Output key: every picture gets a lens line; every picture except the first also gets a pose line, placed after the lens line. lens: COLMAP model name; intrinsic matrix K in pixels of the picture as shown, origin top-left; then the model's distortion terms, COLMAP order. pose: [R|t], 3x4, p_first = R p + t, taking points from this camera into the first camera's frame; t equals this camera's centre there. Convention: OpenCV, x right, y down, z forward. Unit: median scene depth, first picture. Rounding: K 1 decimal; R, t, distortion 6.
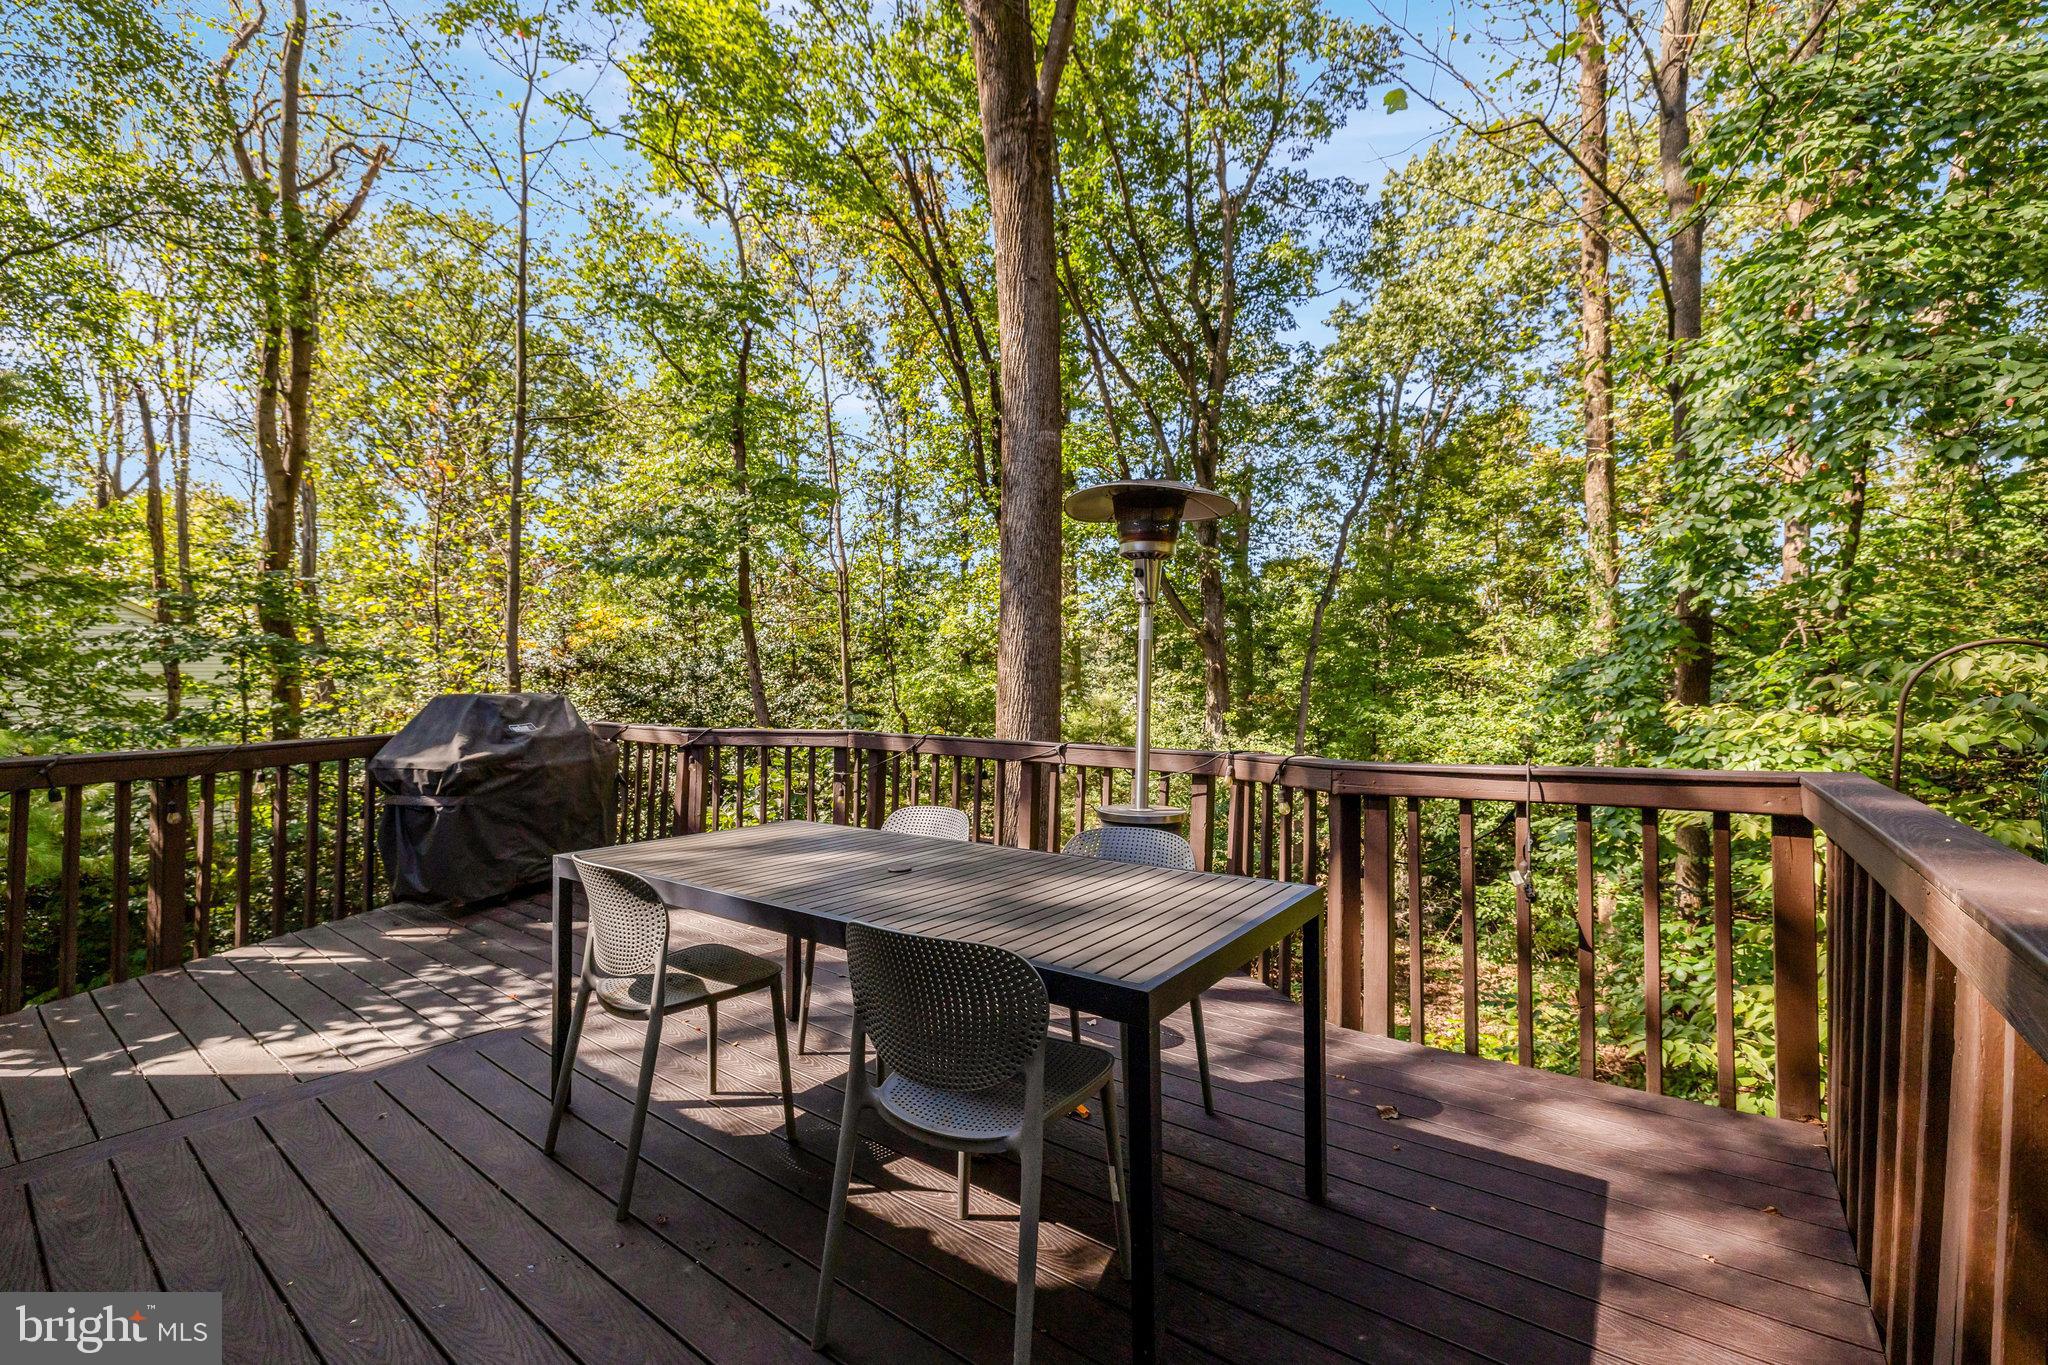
lens RADIAL K [[859.3, 0, 1030.9], [0, 859.3, 675.7], [0, 0, 1]] dist [-0.002423, 0.000087]
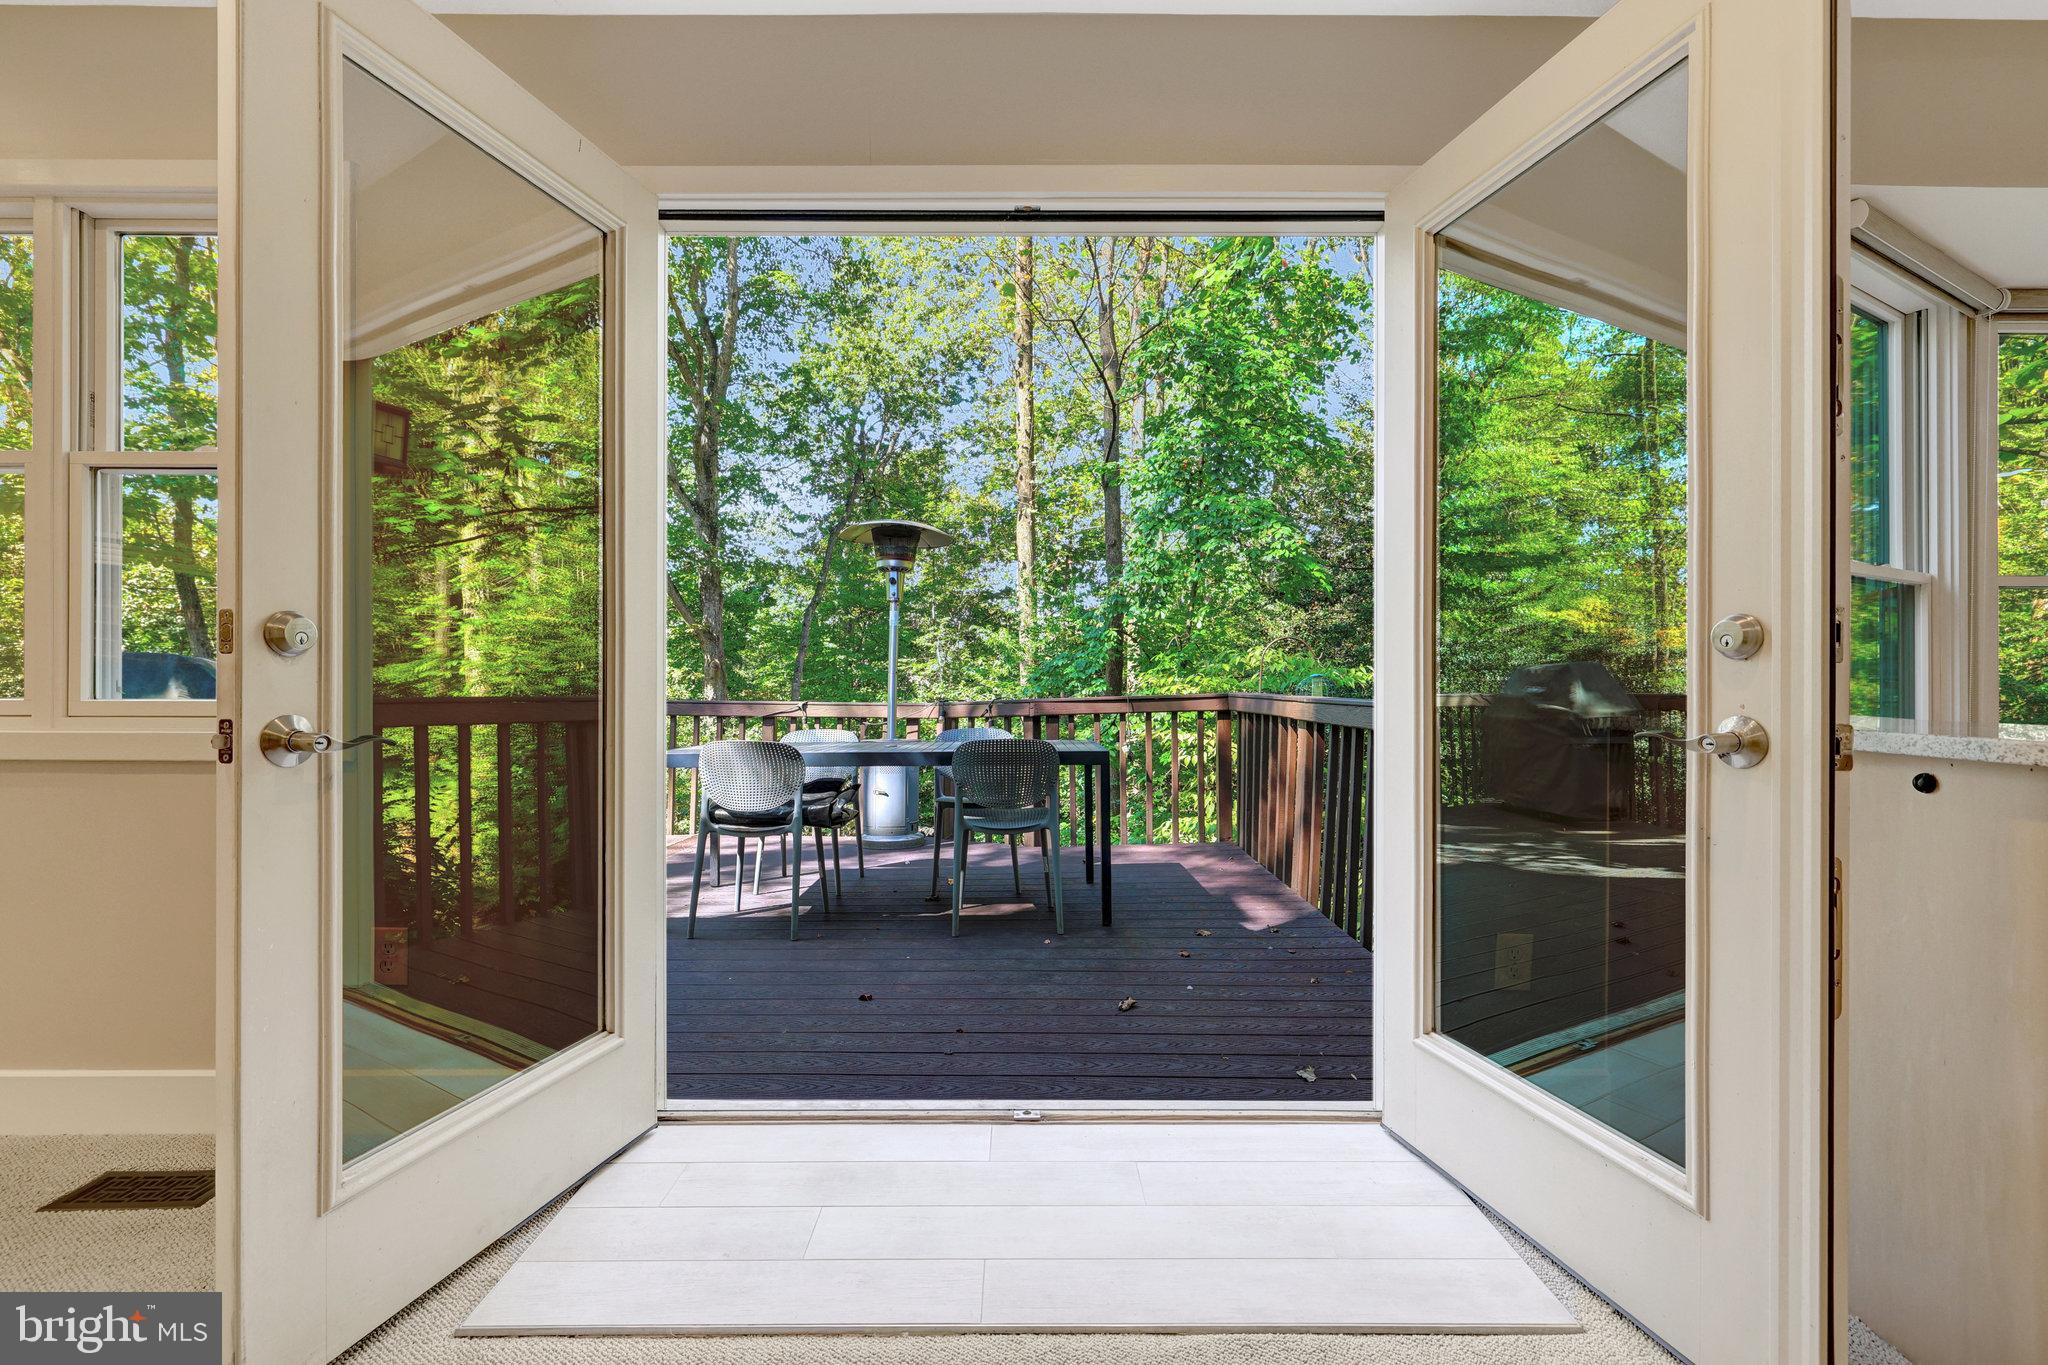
lens RADIAL K [[887.9, 0, 1044.0], [0, 887.9, 686.2], [0, 0, 1]] dist [-0.003338, -0.001362]
pose [[0.784678, 0.003823, 0.619892, -0.109918], [-0.006556, 0.999976, 0.002132, 0.010237], [-0.619869, -0.005737, 0.784685, -0.065650]]
